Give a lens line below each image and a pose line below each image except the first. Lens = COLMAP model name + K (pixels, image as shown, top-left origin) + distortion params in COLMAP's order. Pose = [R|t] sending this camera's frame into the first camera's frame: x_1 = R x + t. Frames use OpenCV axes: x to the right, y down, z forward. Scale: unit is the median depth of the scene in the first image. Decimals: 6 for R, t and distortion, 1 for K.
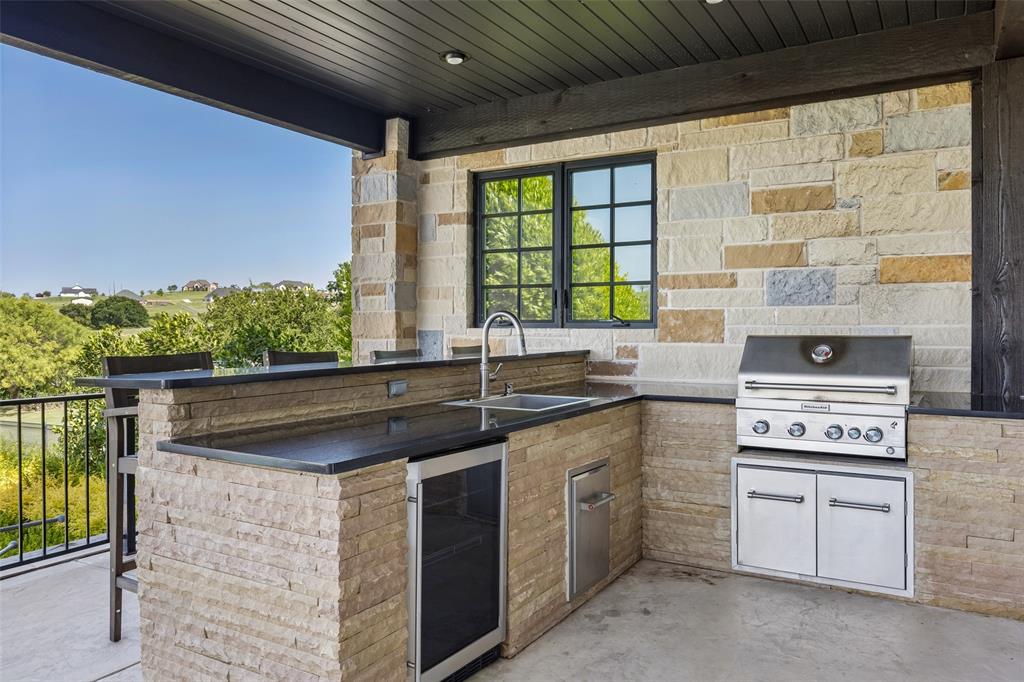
lens RADIAL K [[747.3, 0, 511.0], [0, 747.3, 334.2], [0, 0, 1]] dist [0.000604, -0.001856]
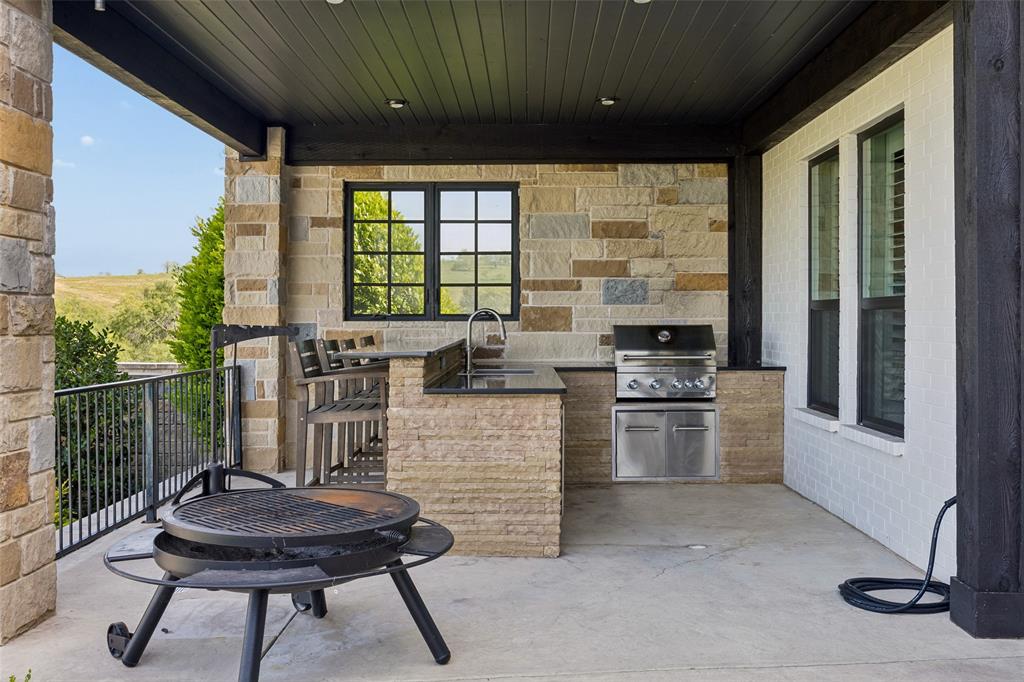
lens RADIAL K [[1027.3, 0, 513.0], [0, 1027.3, 340.2], [0, 0, 1]] dist [-0.004195, 0.000000]
pose [[0.862729, -0.011945, 0.505526, -0.784018], [0.007158, 0.999909, 0.011411, 0.005770], [-0.505616, -0.006226, 0.862736, -0.578301]]
